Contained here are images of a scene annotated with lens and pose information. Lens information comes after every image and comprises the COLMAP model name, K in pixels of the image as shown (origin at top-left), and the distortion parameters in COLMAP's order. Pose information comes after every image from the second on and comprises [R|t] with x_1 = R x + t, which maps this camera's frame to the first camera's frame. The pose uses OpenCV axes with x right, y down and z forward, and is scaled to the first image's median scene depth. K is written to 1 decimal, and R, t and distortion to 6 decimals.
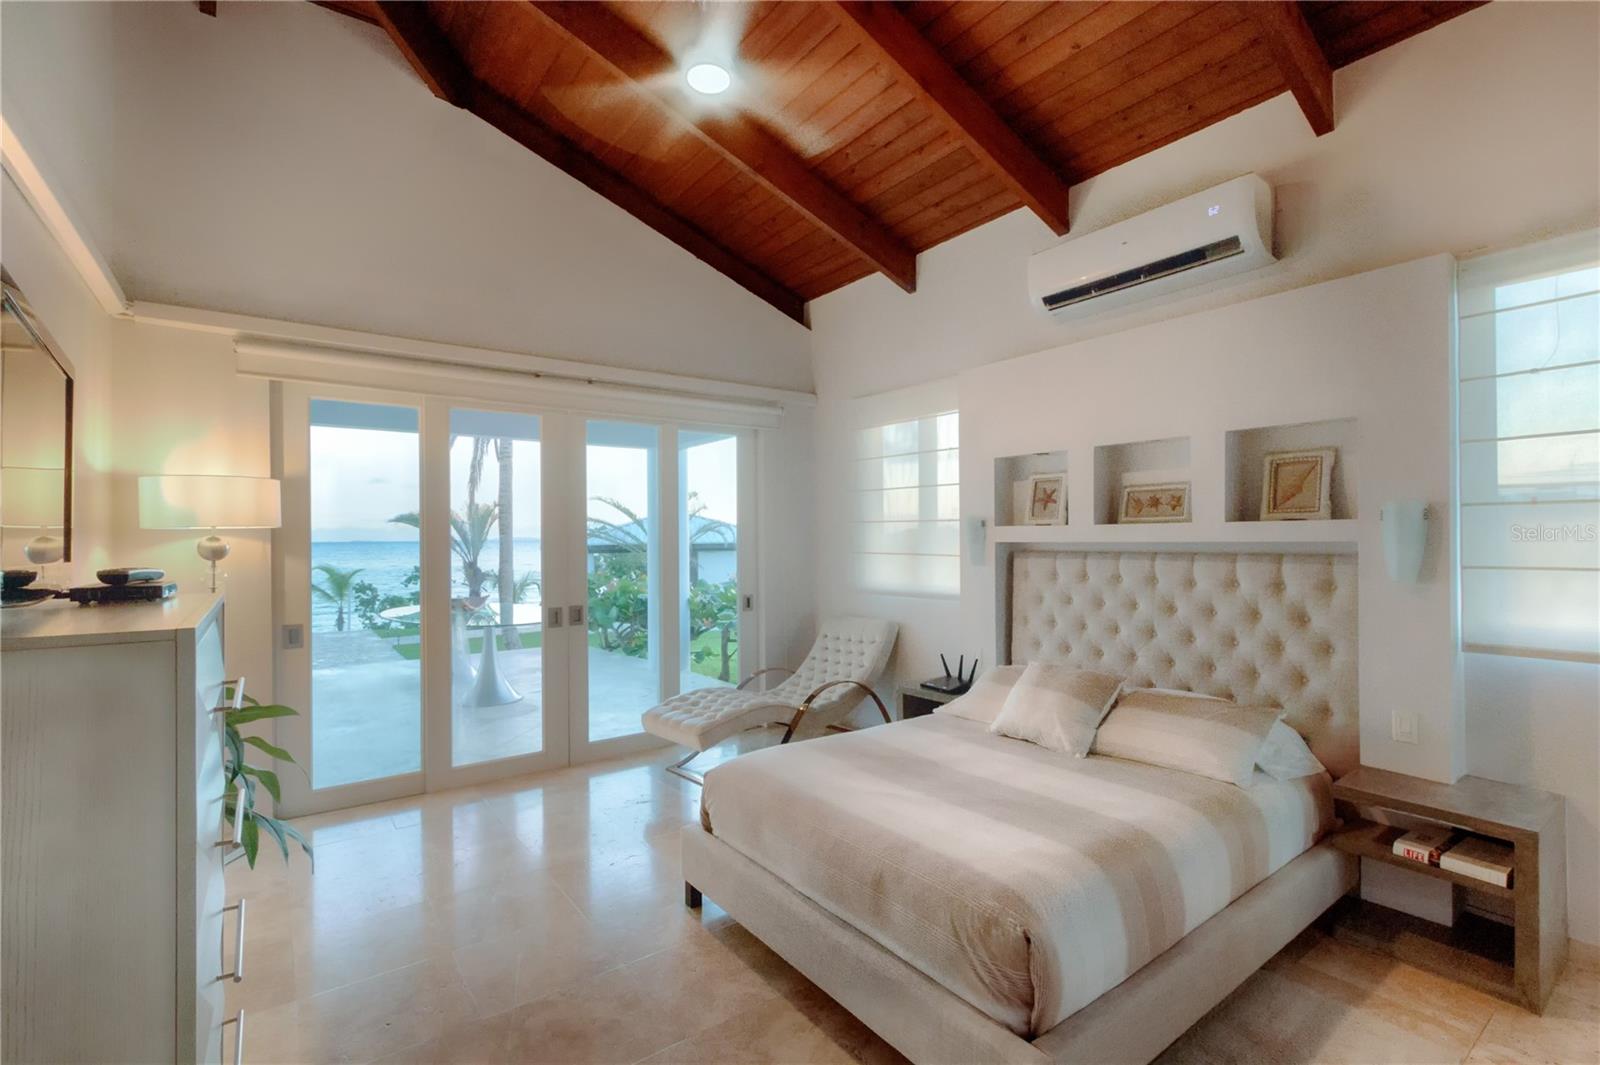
lens RADIAL K [[735.3, 0, 799.7], [0, 735.3, 536.8], [0, 0, 1]] dist [0.019387, -0.000386]
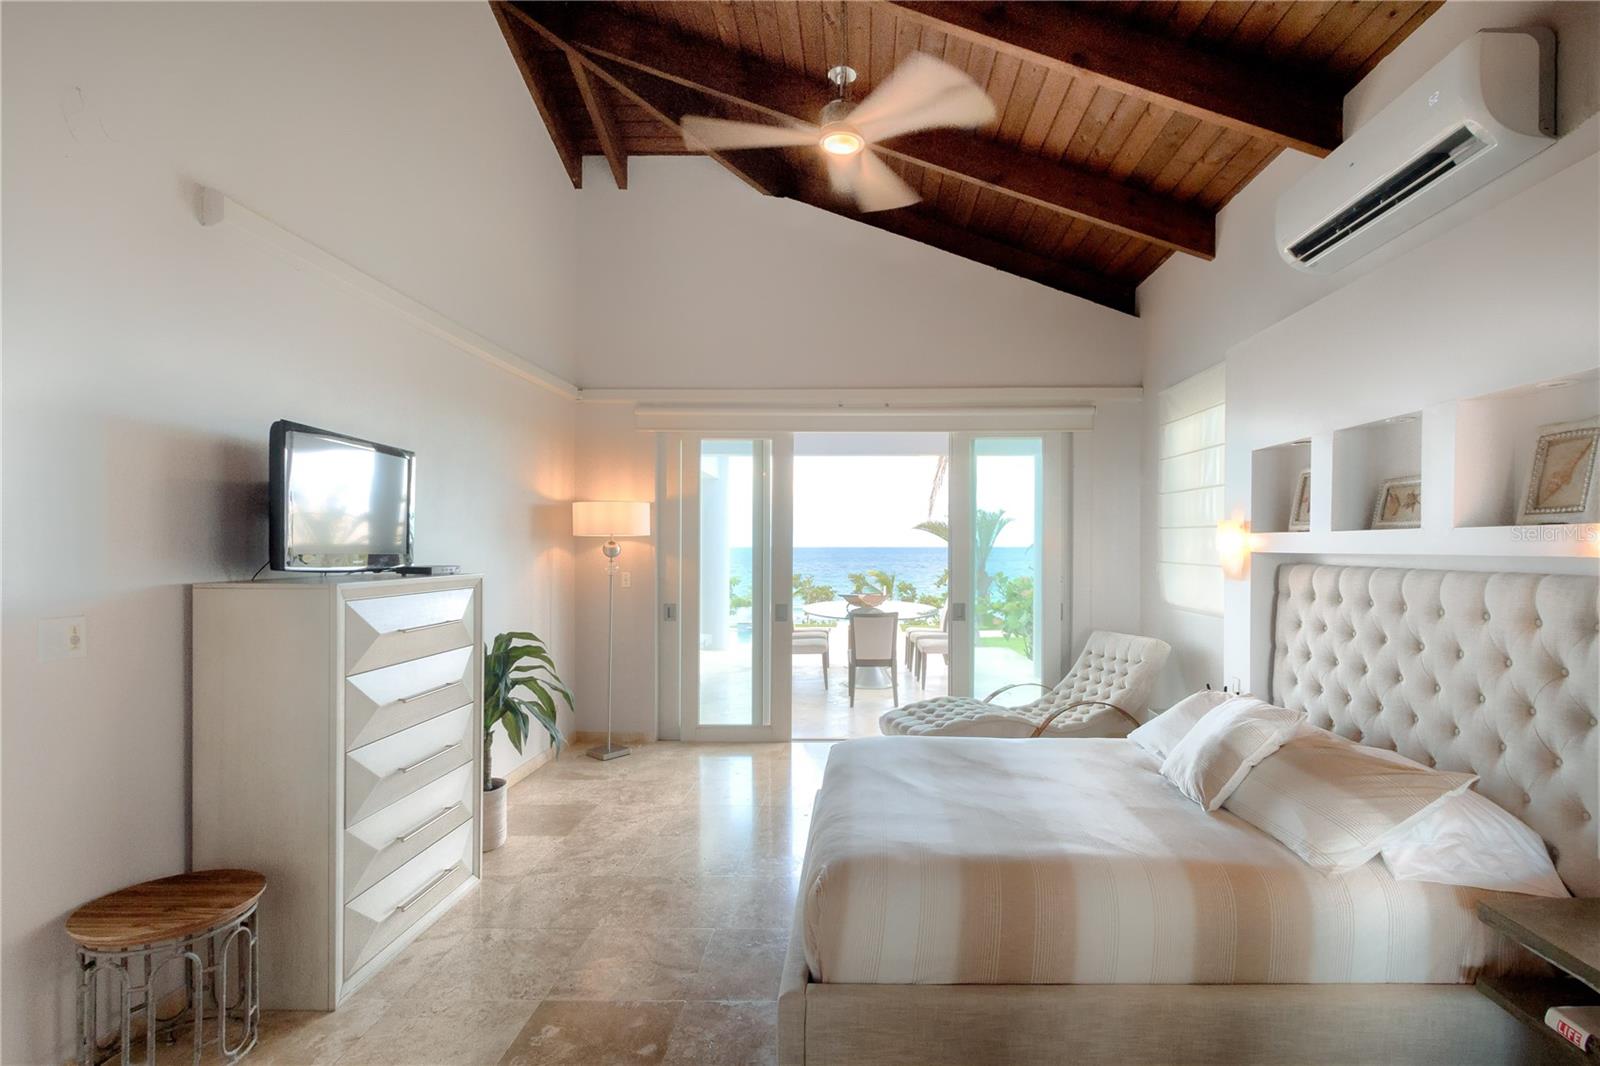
lens RADIAL K [[735.3, 0, 793.4], [0, 735.3, 539.8], [0, 0, 1]] dist [0.019387, -0.000386]
pose [[0.803309, 0.003130, -0.595554, 0.352964], [-0.006567, 0.999972, -0.003603, -0.001017], [0.595526, 0.006805, 0.803307, 0.028859]]
